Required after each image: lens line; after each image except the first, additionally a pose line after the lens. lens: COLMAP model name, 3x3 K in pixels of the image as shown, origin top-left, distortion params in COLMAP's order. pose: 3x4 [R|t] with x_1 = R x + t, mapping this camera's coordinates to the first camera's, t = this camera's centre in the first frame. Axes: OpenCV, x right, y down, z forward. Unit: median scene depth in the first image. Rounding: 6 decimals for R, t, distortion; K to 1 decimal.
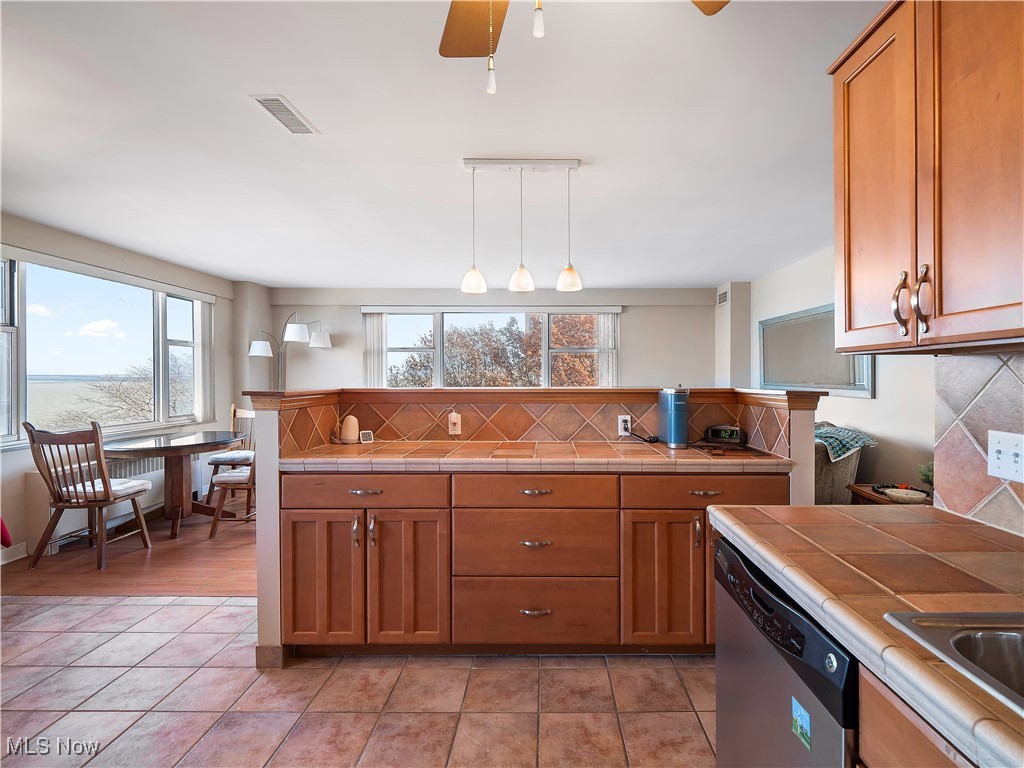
lens RADIAL K [[501.3, 0, 548.8], [0, 501.3, 387.0], [0, 0, 1]] dist [0.007048, -0.005399]
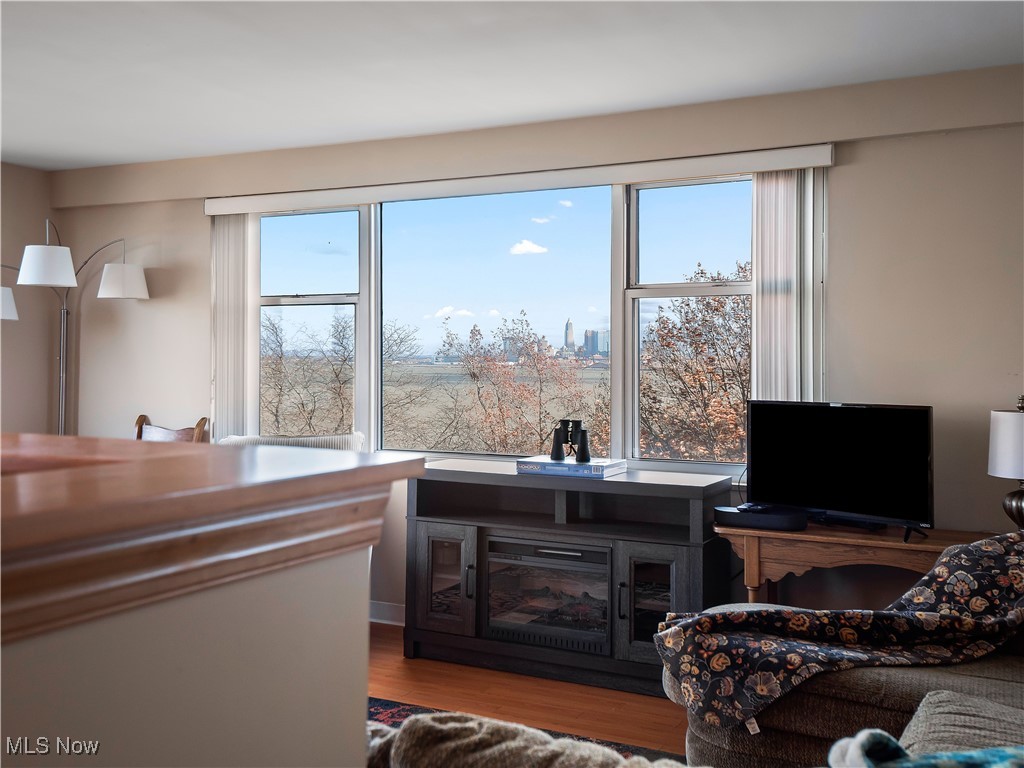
lens RADIAL K [[1065.5, 0, 511.4], [0, 1065.5, 358.9], [0, 0, 1]] dist [0.104824, 0.000000]
pose [[0.881835, 0.002085, -0.471553, 0.643612], [-0.017137, 0.999471, -0.027628, -0.014468], [0.471246, 0.032445, 0.881405, 0.750792]]
